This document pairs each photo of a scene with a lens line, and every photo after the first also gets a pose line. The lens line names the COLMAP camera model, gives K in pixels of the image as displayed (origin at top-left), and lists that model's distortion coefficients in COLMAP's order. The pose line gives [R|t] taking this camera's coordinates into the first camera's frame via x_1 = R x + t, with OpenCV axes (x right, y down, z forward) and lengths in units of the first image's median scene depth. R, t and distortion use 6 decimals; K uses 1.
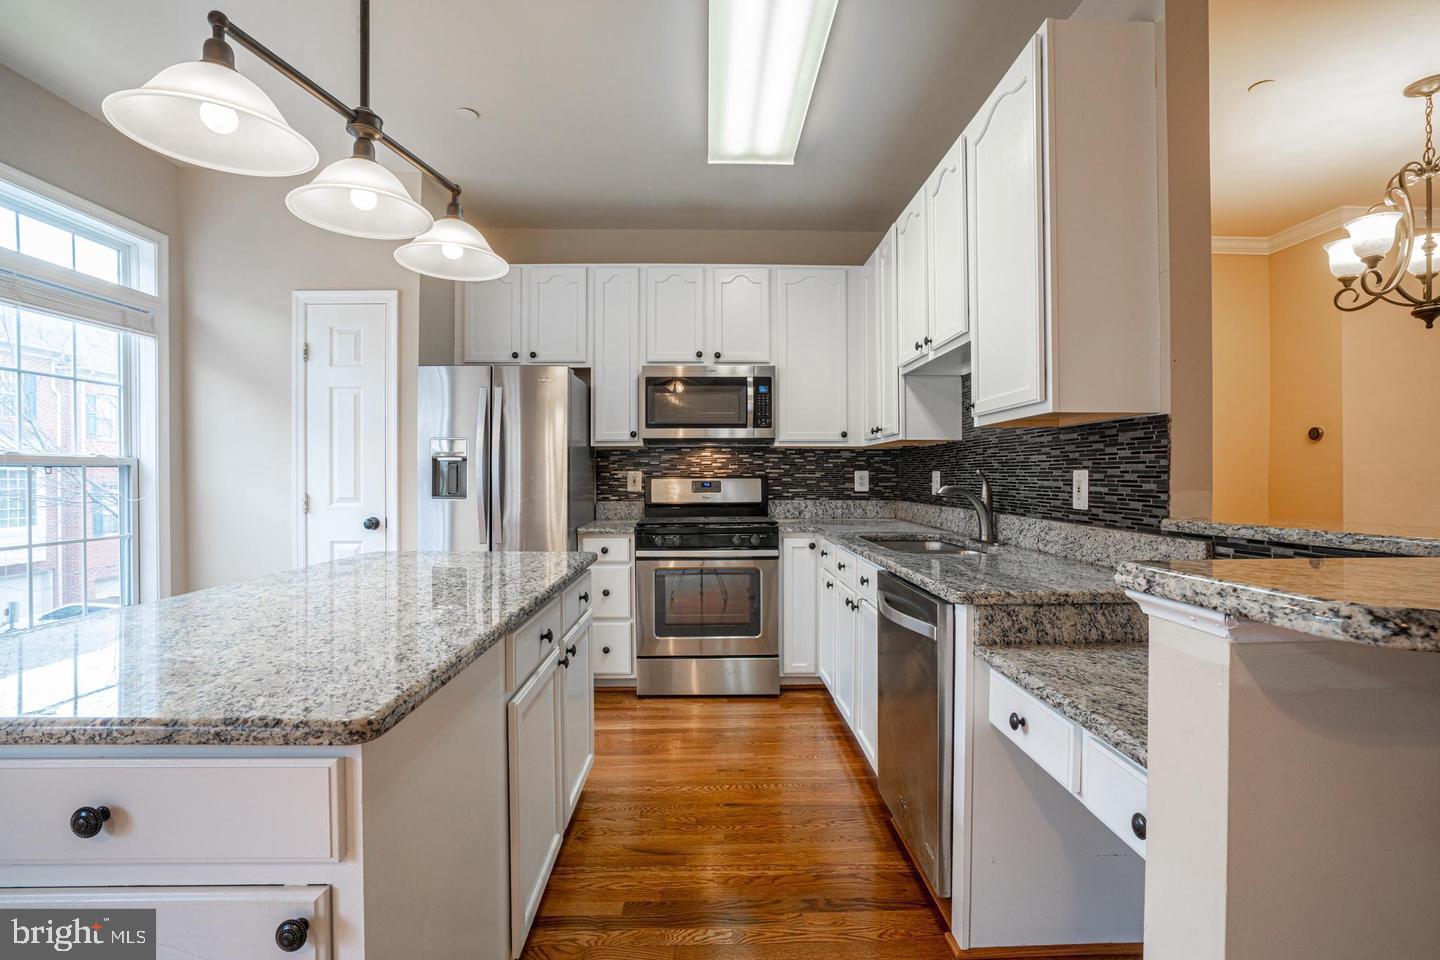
lens RADIAL K [[661.2, 0, 722.6], [0, 661.2, 479.1], [0, 0, 1]] dist [-0.057101, 0.022509]
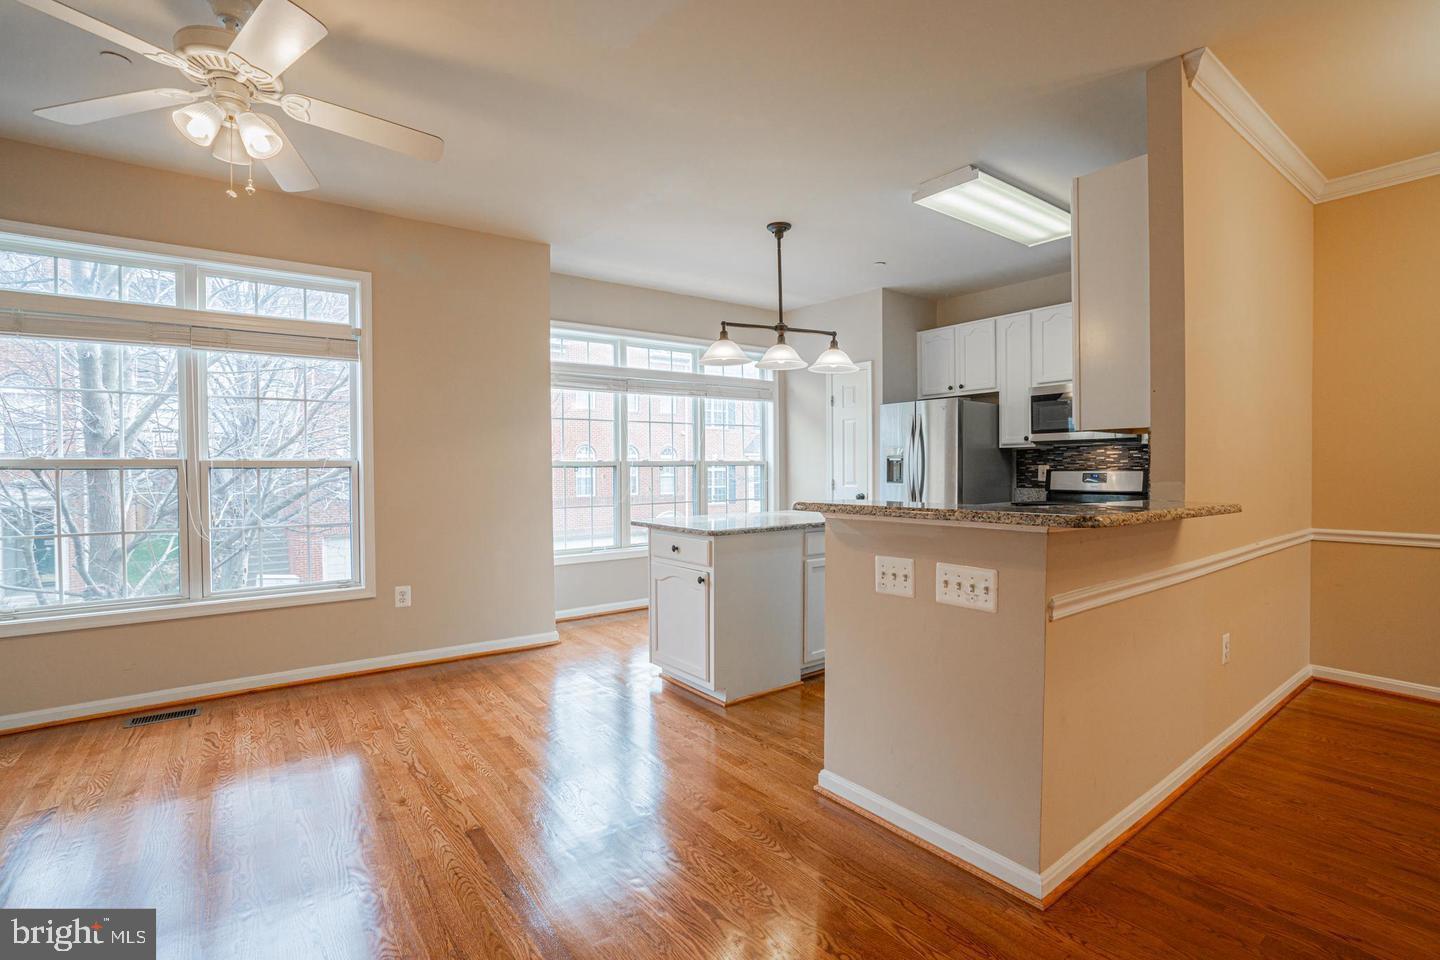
lens RADIAL K [[661.2, 0, 722.6], [0, 661.2, 479.1], [0, 0, 1]] dist [-0.057101, 0.022509]
pose [[0.577011, 0.010859, -0.816664, 0.726092], [0.000877, 0.999903, 0.013916, -0.004228], [0.816736, -0.008746, 0.576945, -0.340211]]
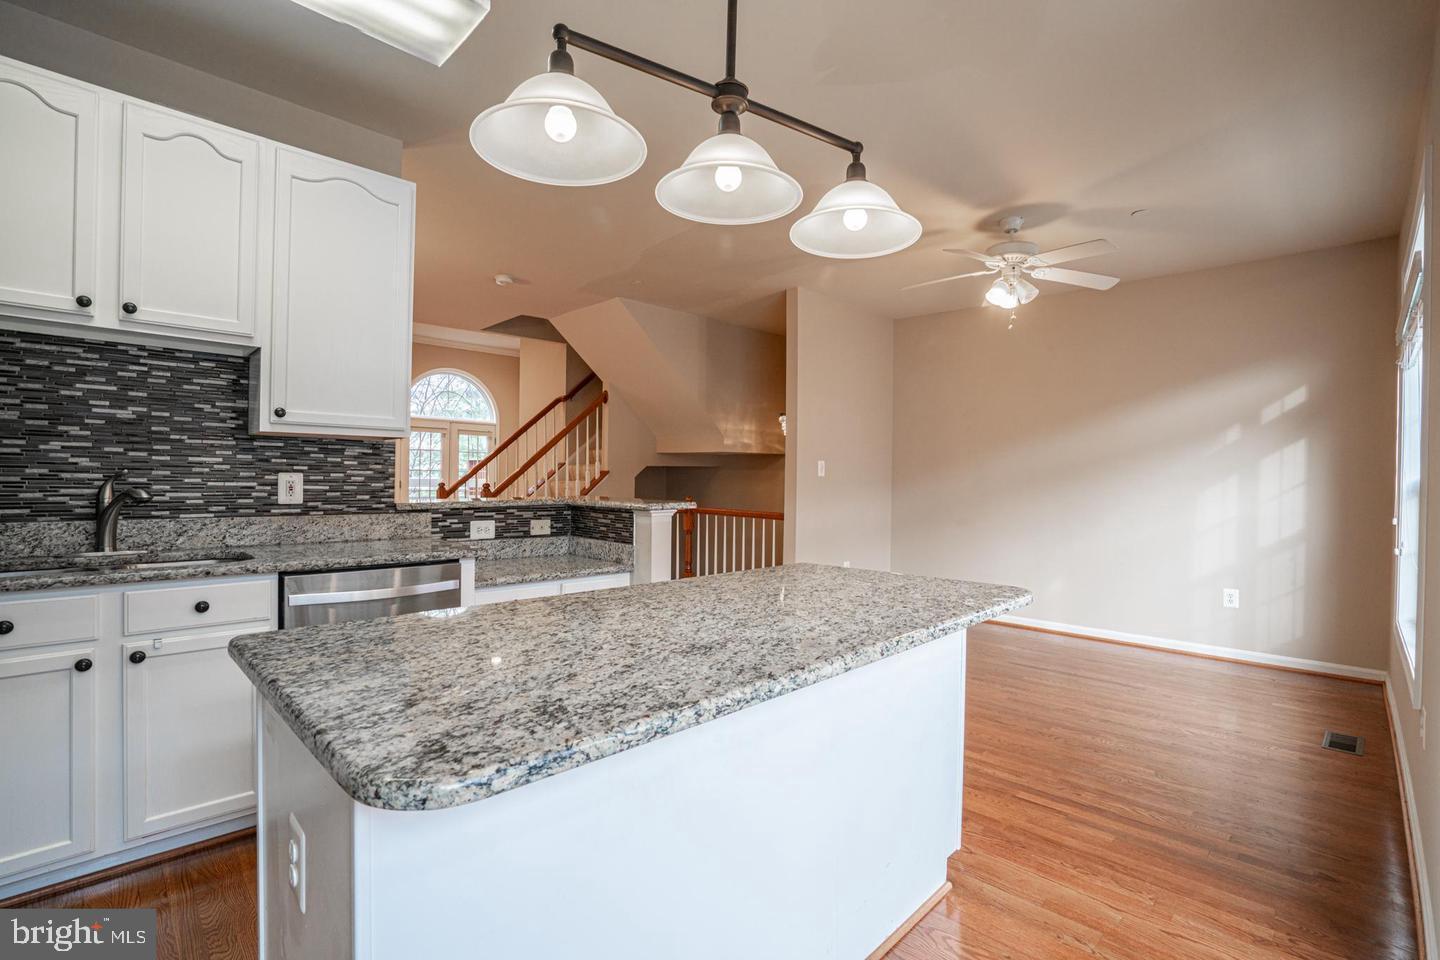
lens RADIAL K [[661.2, 0, 722.6], [0, 661.2, 479.1], [0, 0, 1]] dist [-0.057101, 0.022509]
pose [[-0.694277, -0.006876, 0.719675, -0.633710], [-0.002912, 0.999973, 0.006744, -0.008792], [-0.719702, 0.002587, -0.694278, 0.858524]]
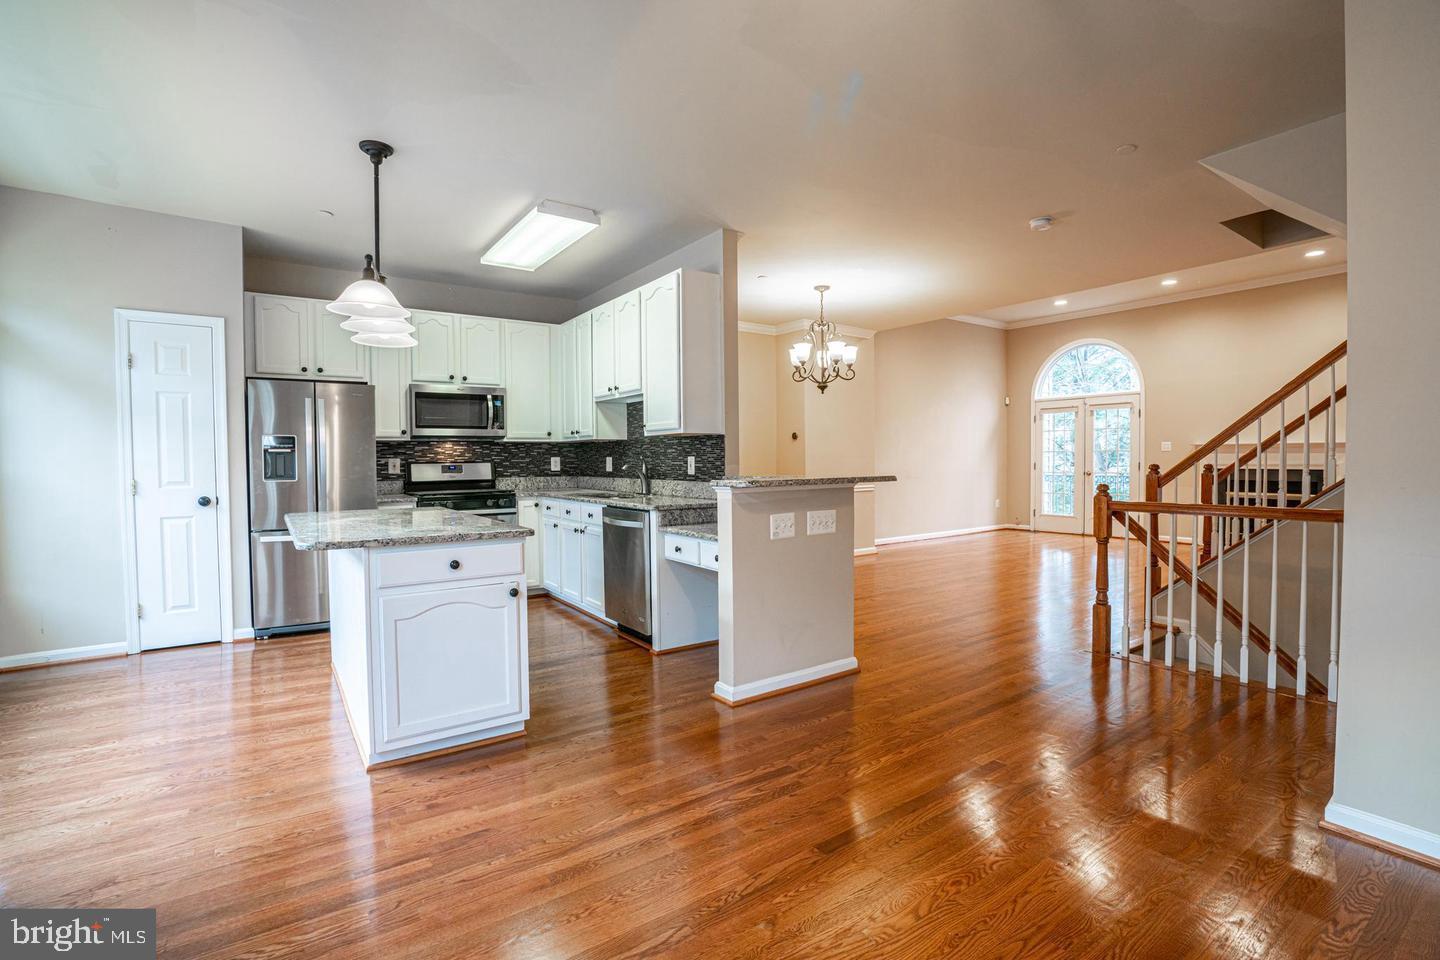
lens RADIAL K [[661.2, 0, 722.6], [0, 661.2, 479.1], [0, 0, 1]] dist [-0.057101, 0.022509]
pose [[0.833691, -0.023973, 0.551711, -0.406555], [0.011107, 0.999583, 0.026650, 0.002536], [-0.552120, -0.016090, 0.833609, -0.629616]]
